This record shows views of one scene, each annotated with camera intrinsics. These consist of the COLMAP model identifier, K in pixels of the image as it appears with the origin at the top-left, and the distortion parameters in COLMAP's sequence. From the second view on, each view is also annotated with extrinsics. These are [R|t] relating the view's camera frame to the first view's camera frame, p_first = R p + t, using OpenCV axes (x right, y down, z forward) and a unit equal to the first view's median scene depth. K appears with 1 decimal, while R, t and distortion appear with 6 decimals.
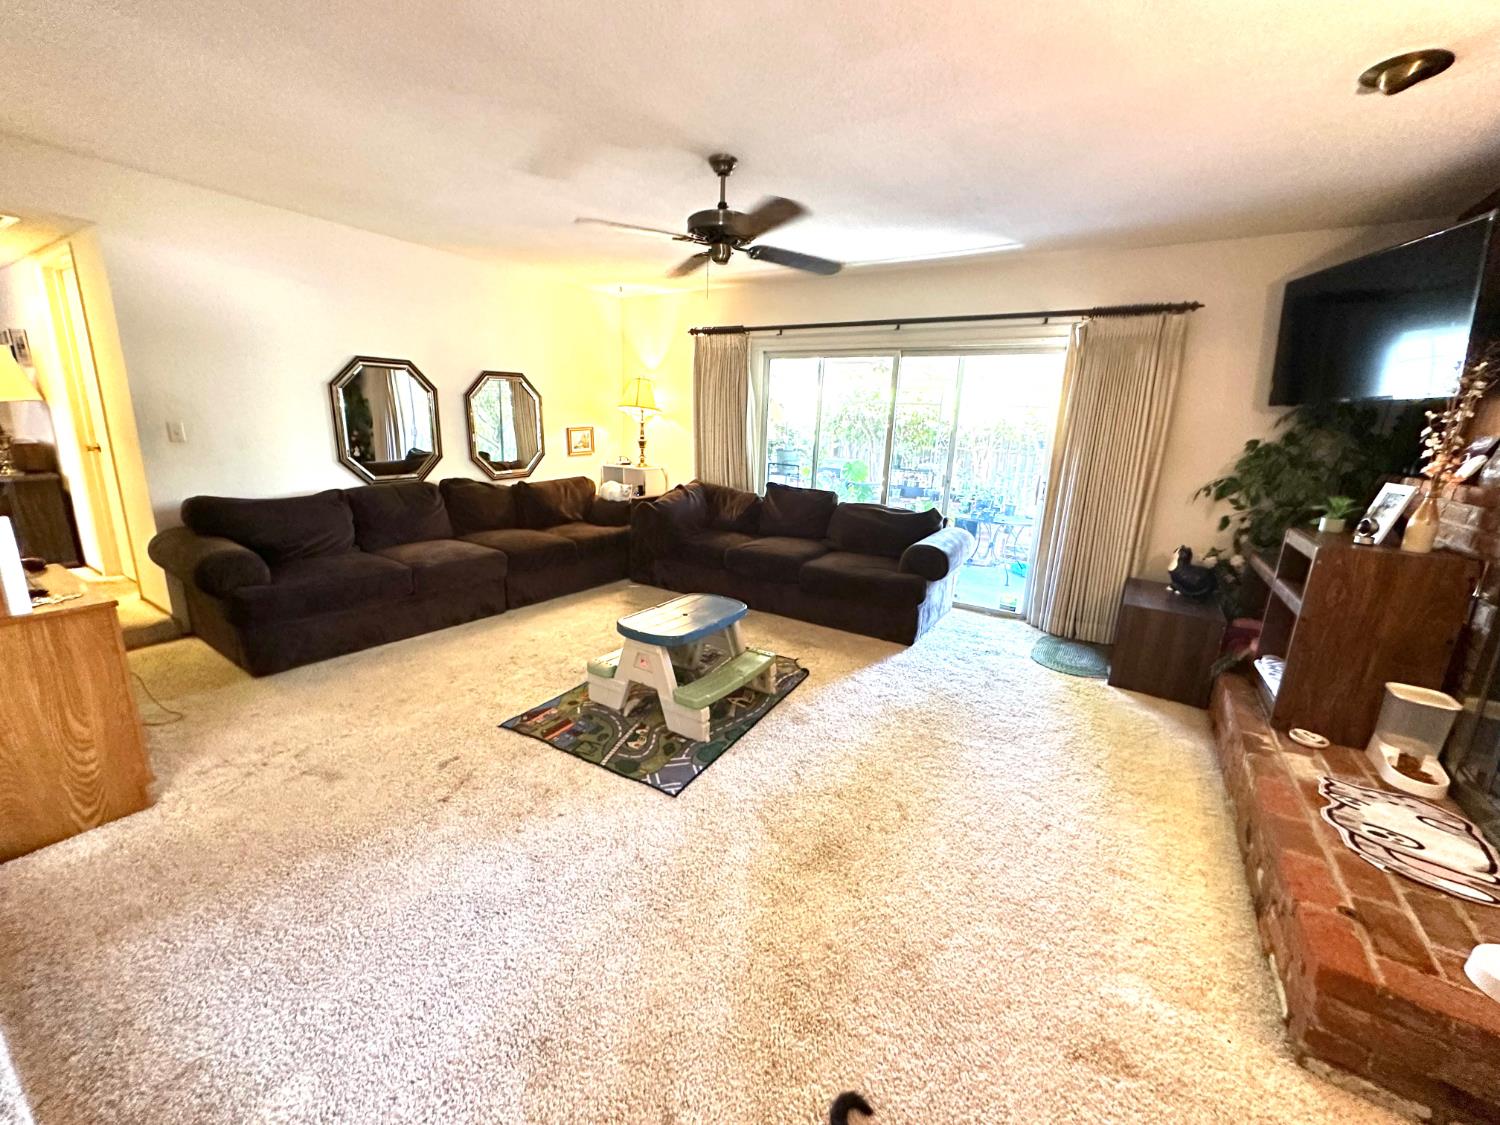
lens RADIAL K [[600.7, 0, 750.0], [0, 600.7, 562.5], [0, 0, 1]] dist [-0.002764, 0.000338]
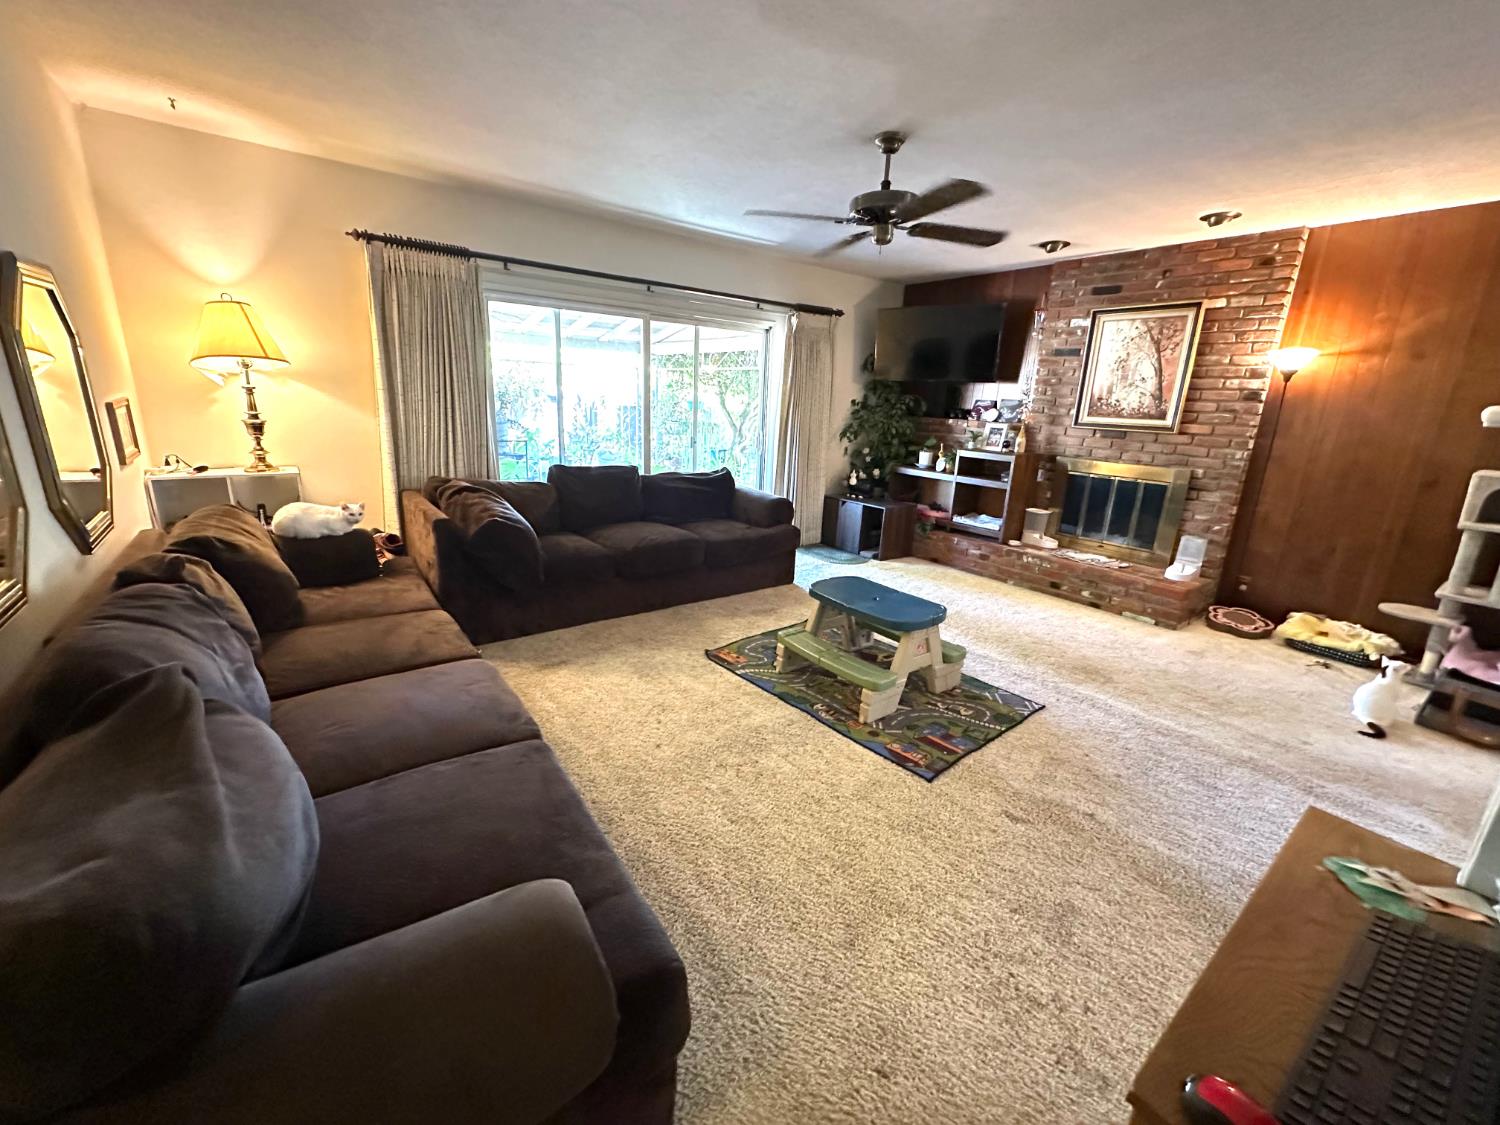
lens RADIAL K [[600.7, 0, 750.0], [0, 600.7, 562.5], [0, 0, 1]] dist [-0.002764, 0.000338]
pose [[0.353065, -0.275605, 0.894084, -1.002224], [0.188392, 0.956997, 0.220604, -0.219276], [-0.916435, 0.090551, 0.389804, 0.743452]]
